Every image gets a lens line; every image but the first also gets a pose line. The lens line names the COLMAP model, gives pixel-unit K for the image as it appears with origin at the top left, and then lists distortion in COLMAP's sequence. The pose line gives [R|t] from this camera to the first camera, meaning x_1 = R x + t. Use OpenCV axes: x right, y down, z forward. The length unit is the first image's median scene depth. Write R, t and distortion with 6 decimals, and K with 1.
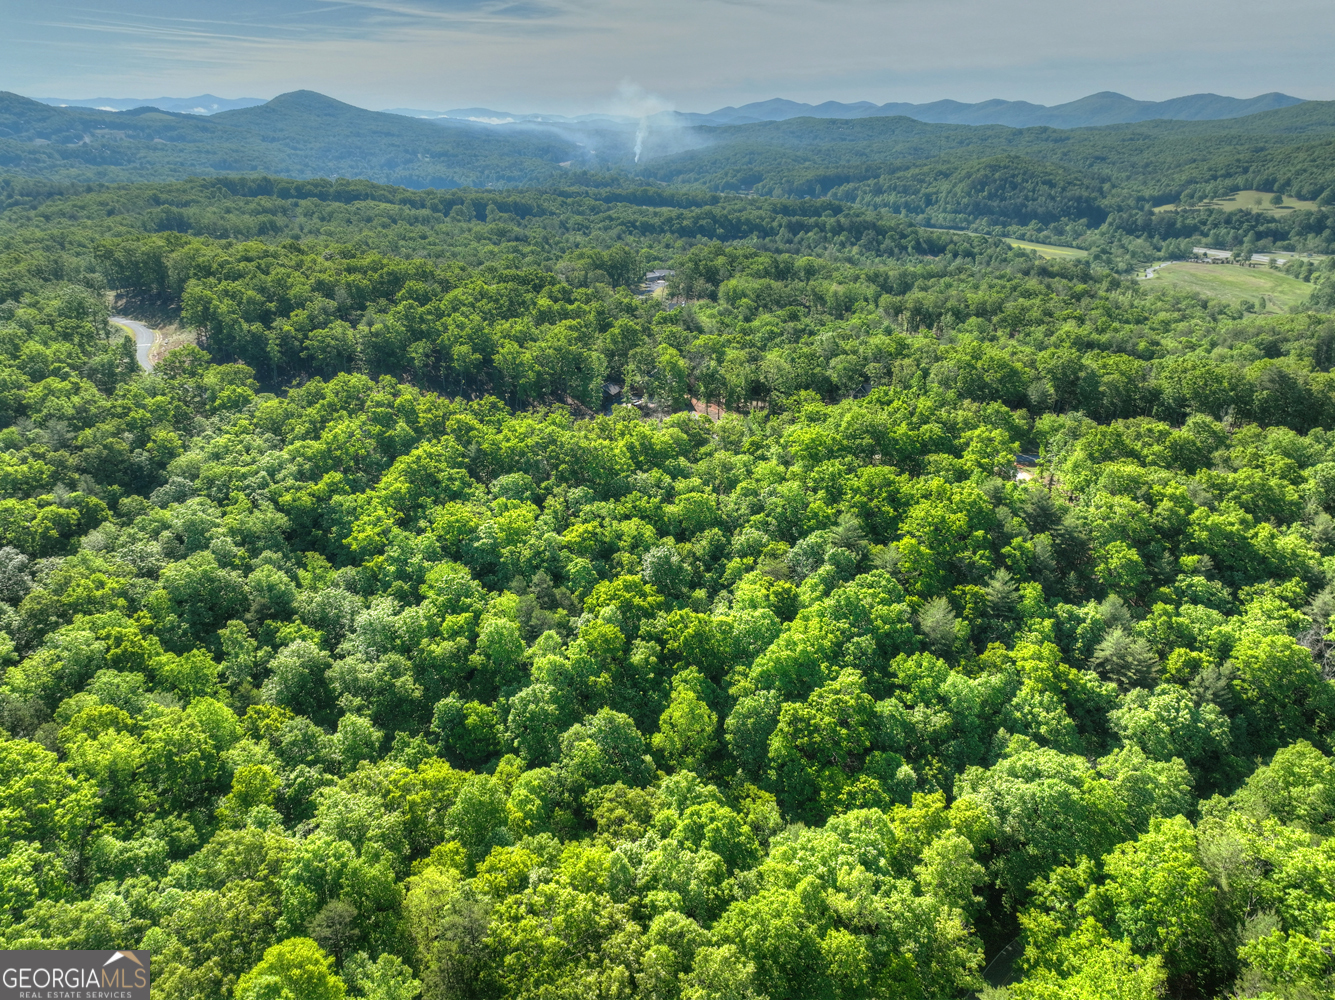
lens RADIAL K [[933.7, 0, 669.3], [0, 933.7, 498.5], [0, 0, 1]] dist [-0.000672, 0.015944]
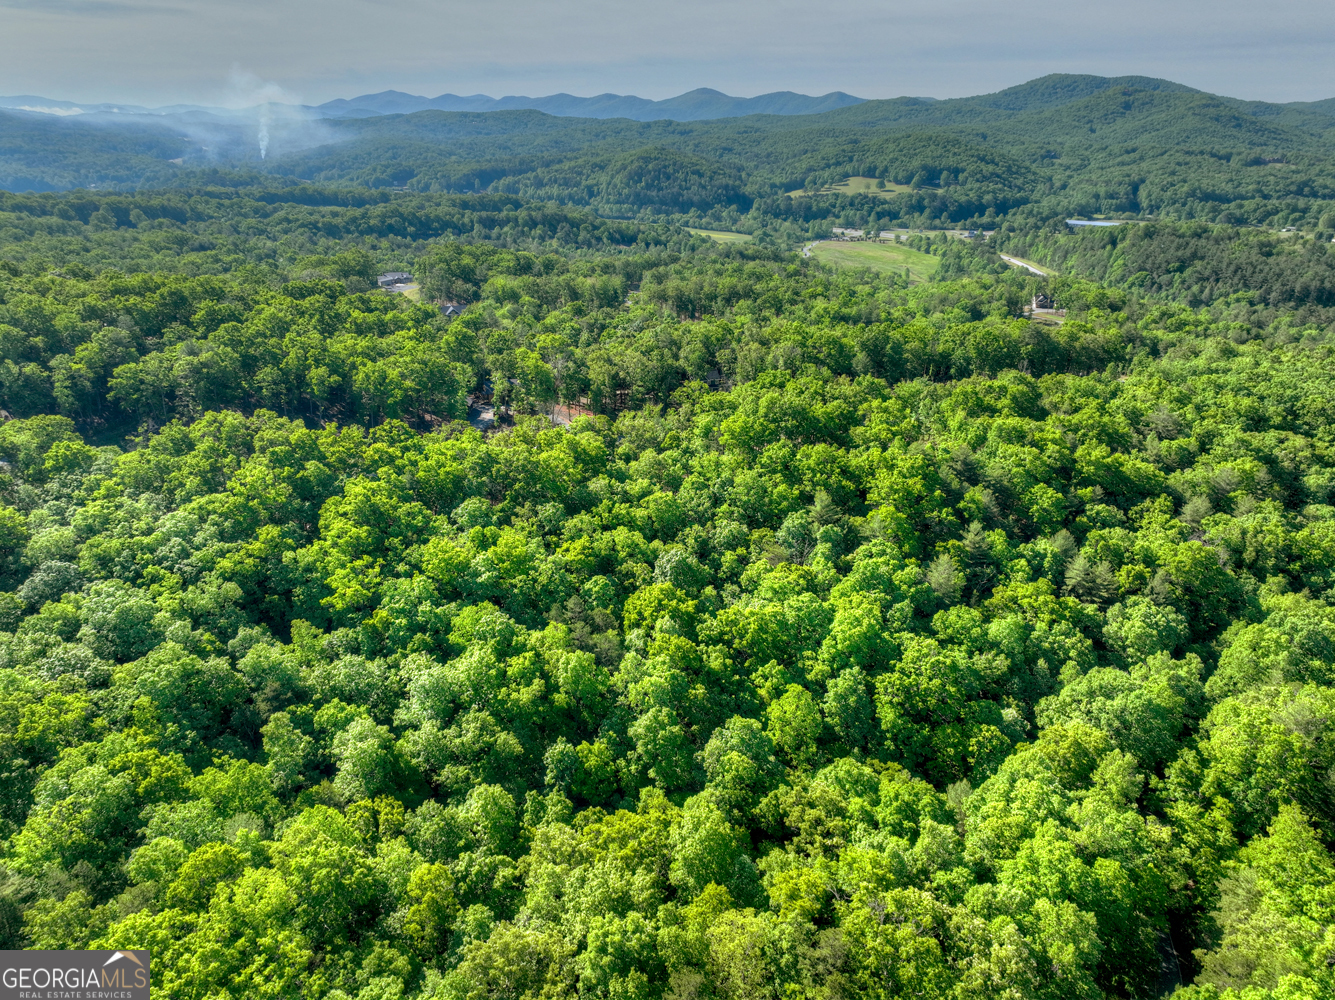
lens RADIAL K [[933.7, 0, 667.9], [0, 933.7, 501.1], [0, 0, 1]] dist [-0.000672, 0.015944]
pose [[0.930644, -0.138468, 0.338716, -0.284955], [0.135507, 0.990243, 0.032502, -0.027322], [-0.339912, 0.015650, 0.940327, 0.064437]]
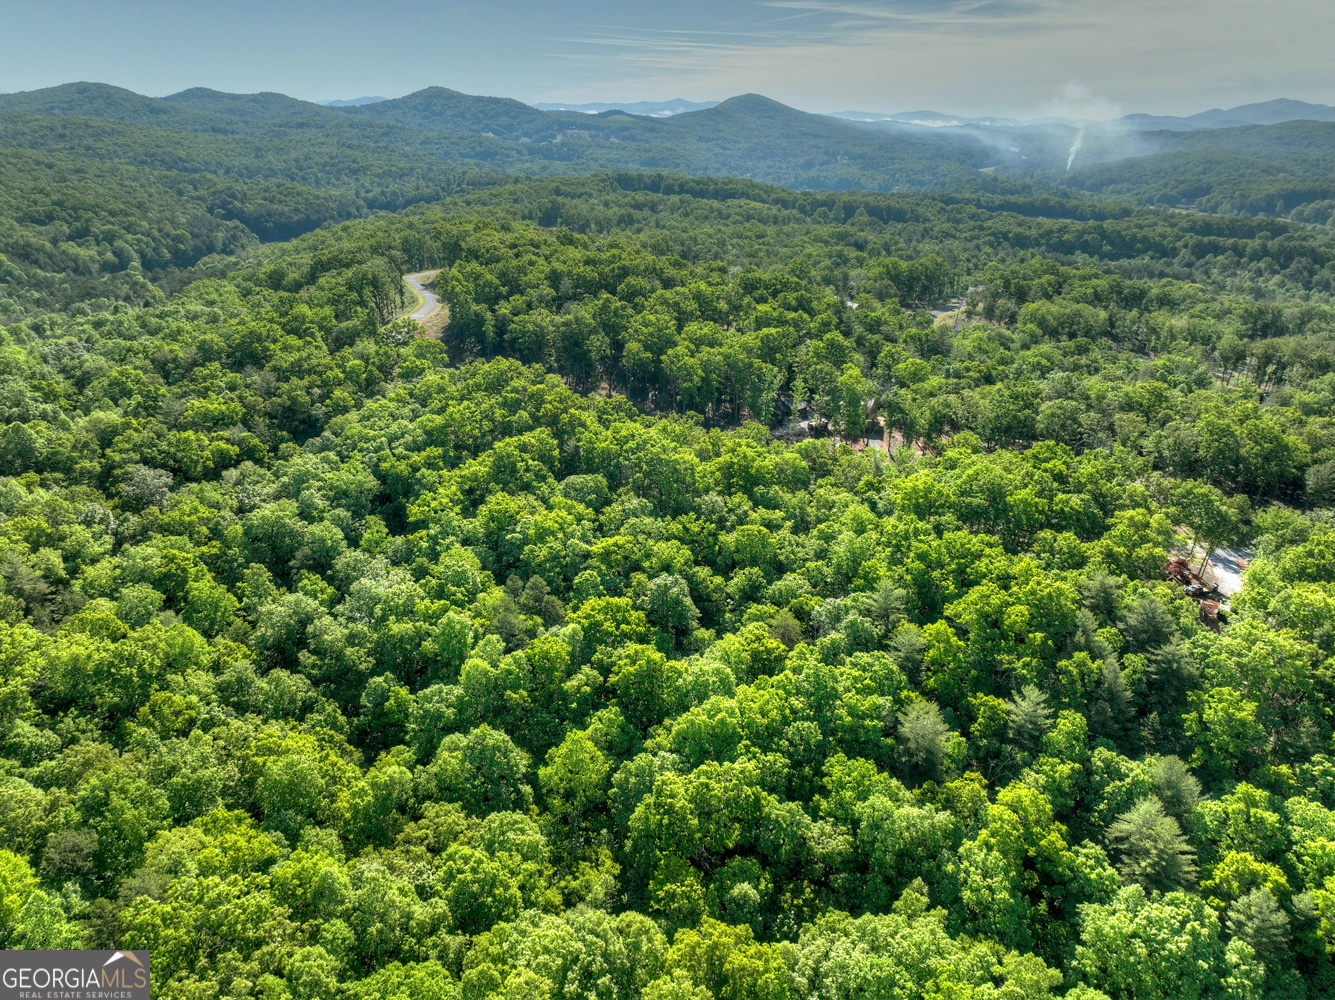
lens RADIAL K [[933.7, 0, 674.1], [0, 933.7, 504.9], [0, 0, 1]] dist [-0.000672, 0.015944]
pose [[0.907256, 0.166017, -0.386425, 0.289539], [-0.164747, 0.985654, 0.036663, -0.044025], [0.386968, 0.030399, 0.921592, 0.117401]]
